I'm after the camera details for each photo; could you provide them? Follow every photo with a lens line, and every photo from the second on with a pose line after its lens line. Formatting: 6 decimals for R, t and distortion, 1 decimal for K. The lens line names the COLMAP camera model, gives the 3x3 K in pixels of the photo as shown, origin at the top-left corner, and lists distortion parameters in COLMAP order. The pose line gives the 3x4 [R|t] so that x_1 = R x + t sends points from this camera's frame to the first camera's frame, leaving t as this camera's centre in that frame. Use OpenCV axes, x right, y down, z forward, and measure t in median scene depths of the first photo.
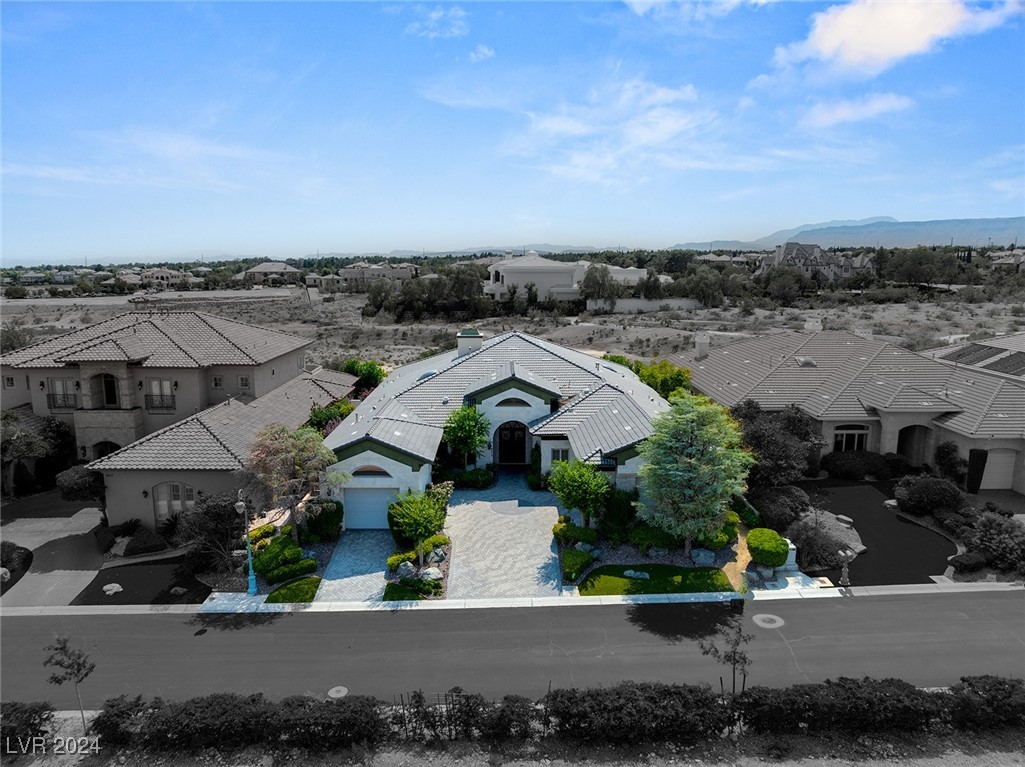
lens RADIAL K [[718.7, 0, 510.8], [0, 718.7, 378.1], [0, 0, 1]] dist [-0.042880, -0.000235]
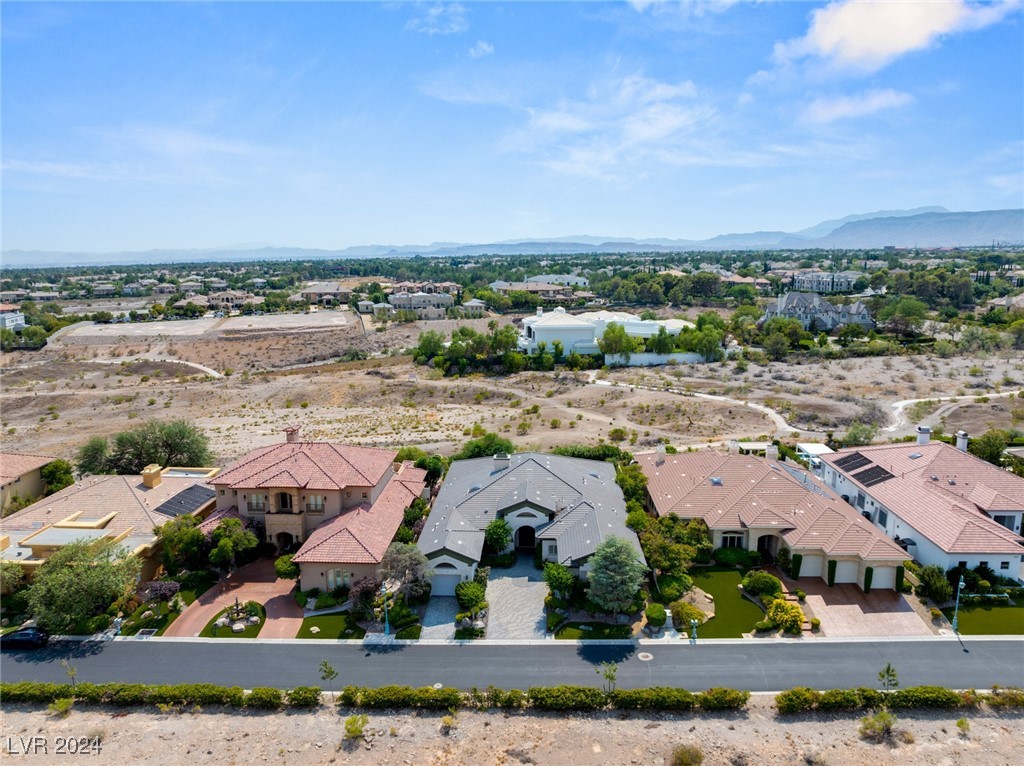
lens RADIAL K [[710.7, 0, 512.0], [0, 710.7, 383.0], [0, 0, 1]] dist [-0.041461, 0.003313]
pose [[0.998633, 0.007109, -0.051778, 0.058638], [-0.006352, 0.999871, 0.014764, -0.330844], [0.051876, -0.014415, 0.998549, -0.721521]]
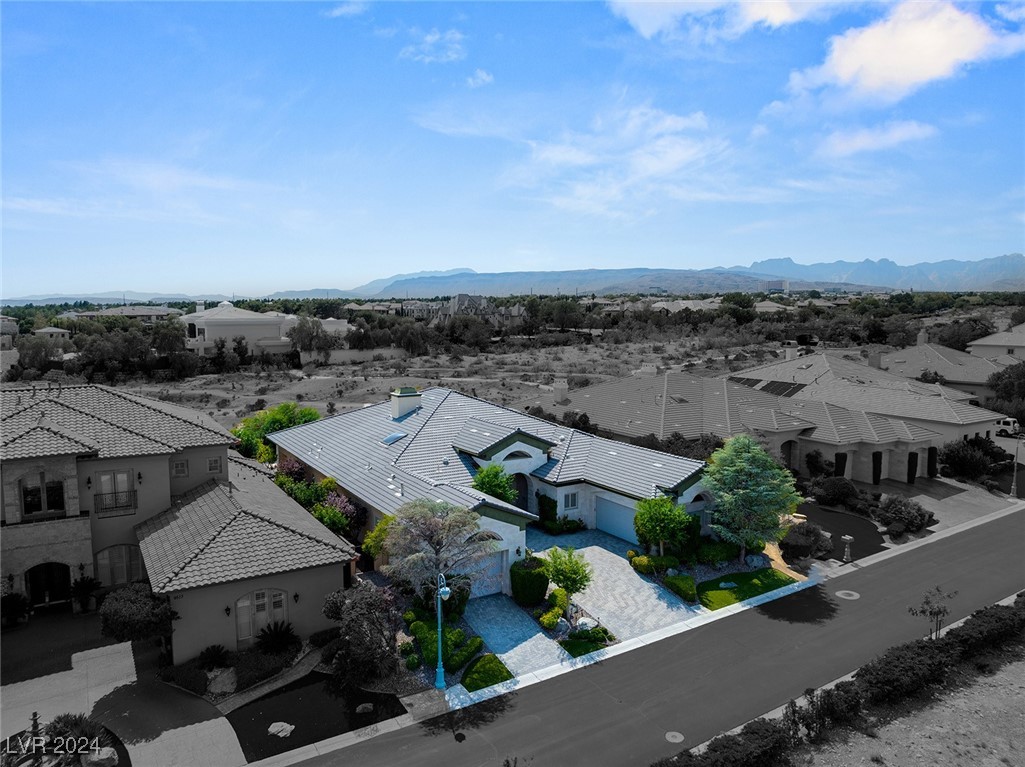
lens RADIAL K [[718.7, 0, 510.8], [0, 718.7, 378.1], [0, 0, 1]] dist [-0.042880, -0.000235]
pose [[0.861743, -0.049009, 0.504973, -0.582603], [0.082093, 0.995677, -0.043460, -0.036902], [-0.500660, 0.078906, 0.862040, 0.108563]]
